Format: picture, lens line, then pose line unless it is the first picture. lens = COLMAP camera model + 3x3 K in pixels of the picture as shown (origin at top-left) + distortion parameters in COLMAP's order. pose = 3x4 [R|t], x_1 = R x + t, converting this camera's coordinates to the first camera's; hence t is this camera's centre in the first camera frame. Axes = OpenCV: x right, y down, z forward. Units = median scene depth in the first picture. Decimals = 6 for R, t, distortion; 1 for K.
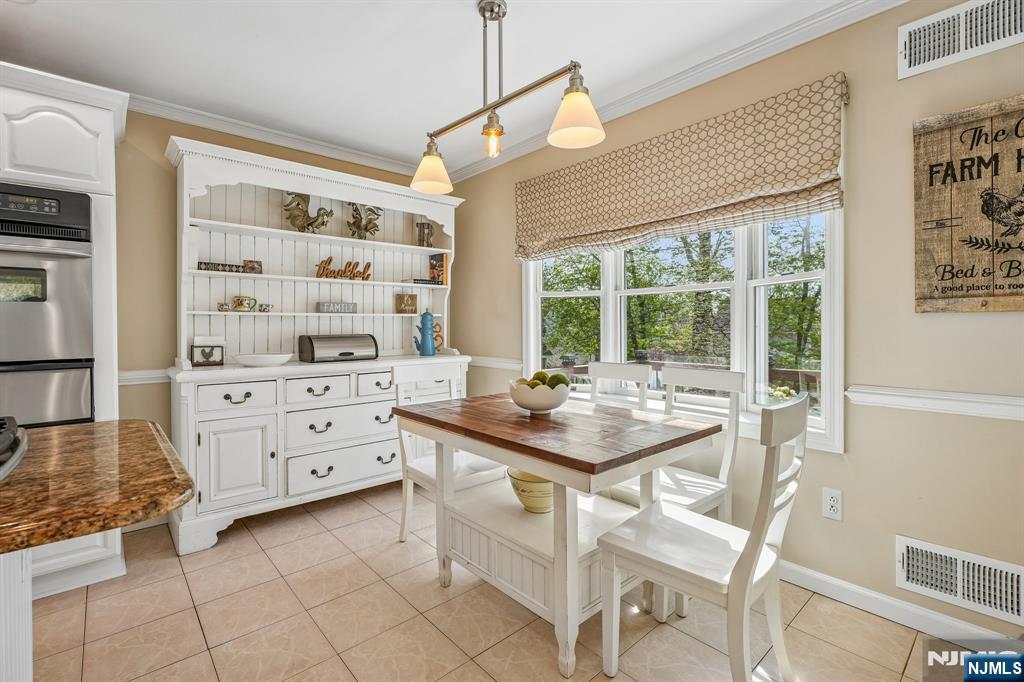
lens RADIAL K [[465.1, 0, 510.2], [0, 465.1, 329.3], [0, 0, 1]] dist [-0.000845, 0.000697]
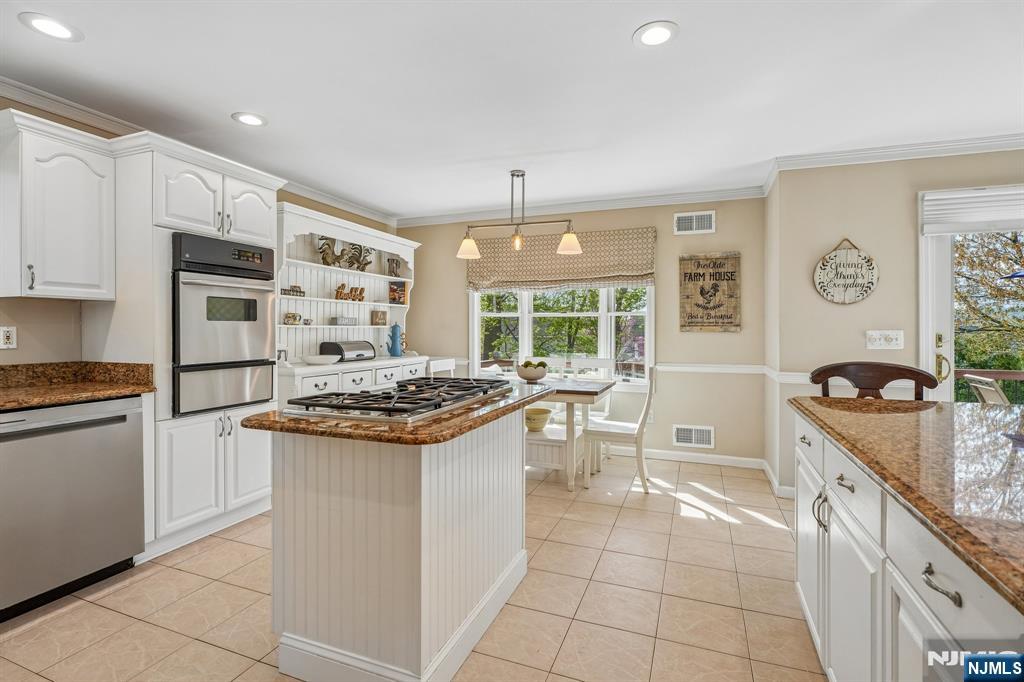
lens RADIAL K [[486.4, 0, 515.5], [0, 486.4, 329.6], [0, 0, 1]] dist [-0.001490, -0.000181]
pose [[0.888709, 0.006432, 0.458427, -0.614370], [-0.002913, 0.999961, -0.008383, -0.013519], [-0.458463, 0.006114, 0.888693, -0.504756]]
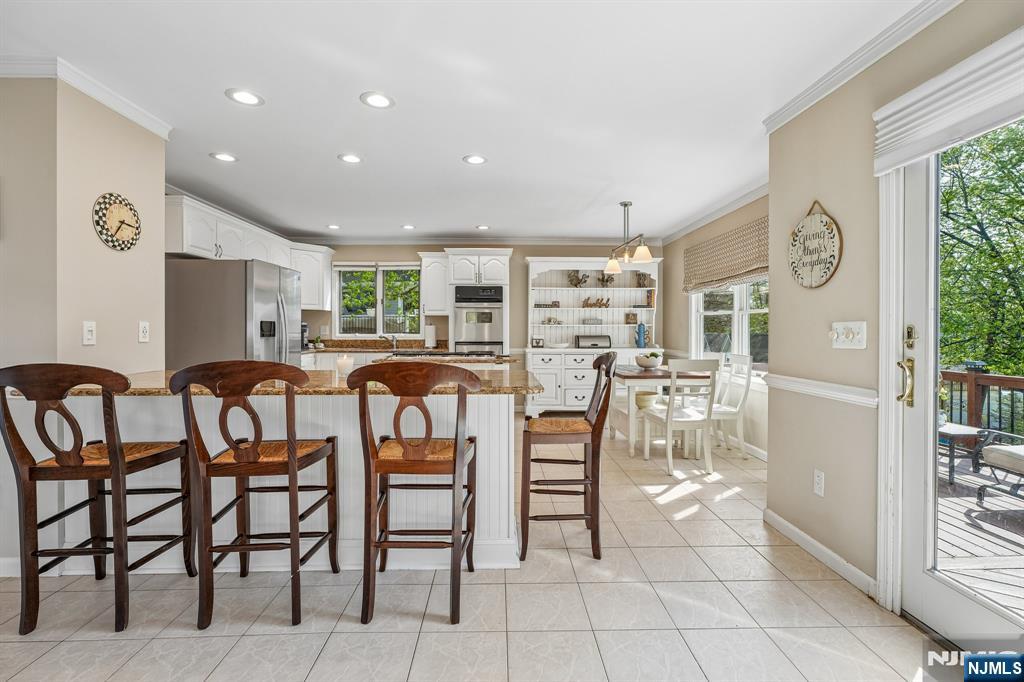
lens RADIAL K [[465.1, 0, 510.2], [0, 465.1, 329.3], [0, 0, 1]] dist [-0.000845, 0.000697]
pose [[0.767838, 0.003902, -0.640632, 0.684777], [-0.008808, 0.999951, -0.004466, -0.002491], [0.640583, 0.009072, 0.767835, -0.822974]]
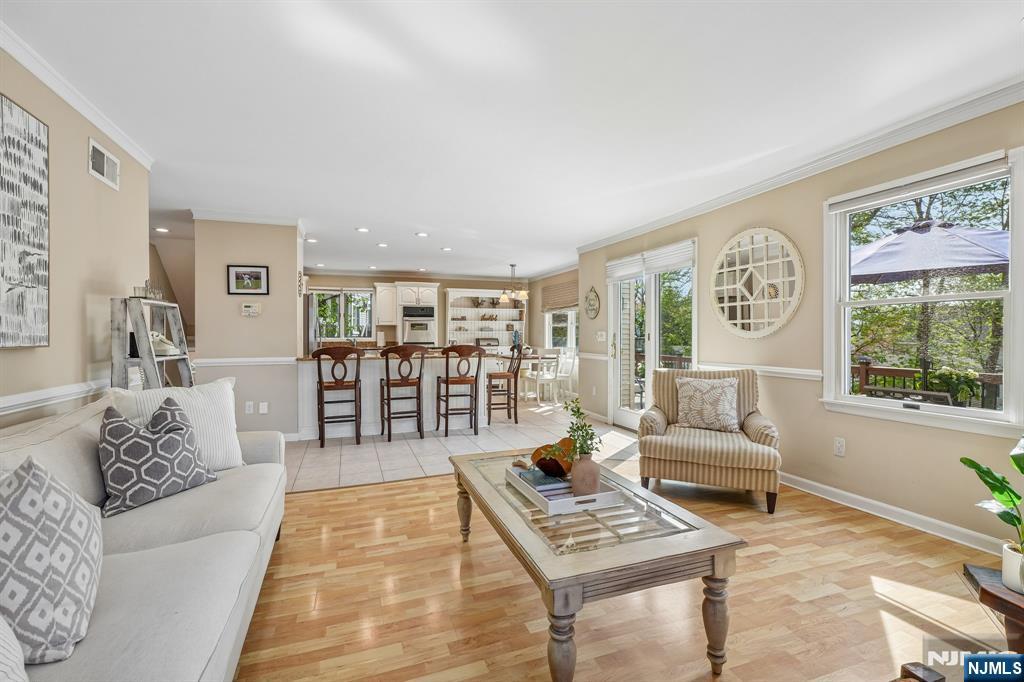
lens RADIAL K [[465.1, 0, 510.2], [0, 465.1, 329.3], [0, 0, 1]] dist [-0.000845, 0.000697]
pose [[0.927395, -0.000911, -0.374083, 1.026516], [-0.006216, 0.999821, -0.017846, 0.006897], [0.374032, 0.018875, 0.927224, -2.010274]]
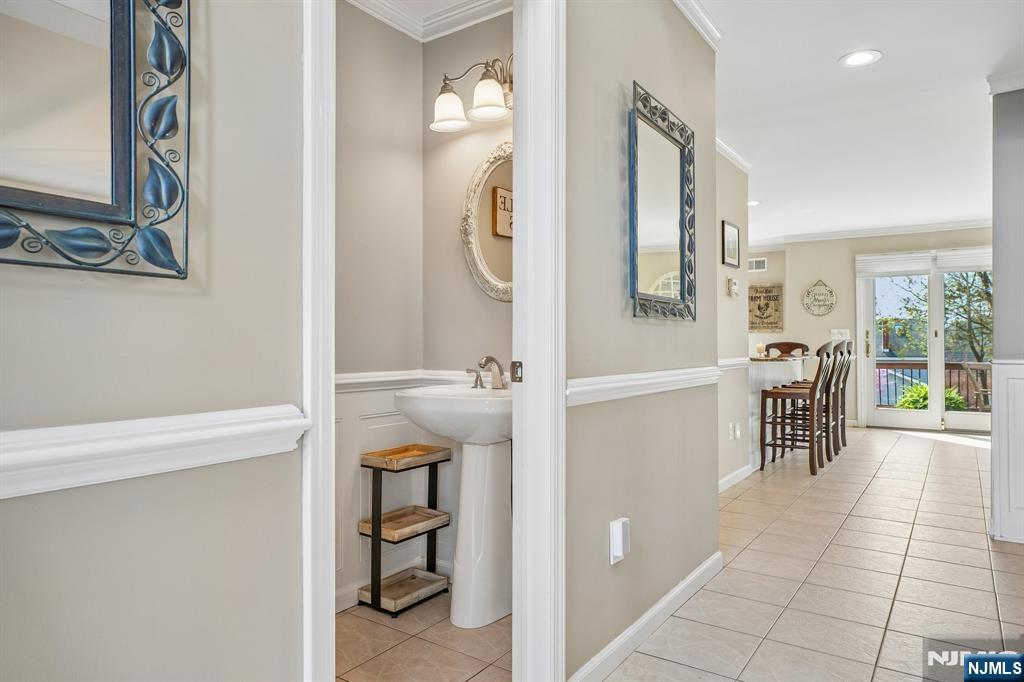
lens RADIAL K [[650.2, 0, 512.0], [0, 650.2, 341.0], [0, 0, 1]] dist [-0.000416, 0.000212]
pose [[0.973469, 0.000517, 0.228817, -1.334098], [0.002467, 0.999916, -0.012757, 0.057247], [-0.228804, 0.012983, 0.973386, -2.248030]]
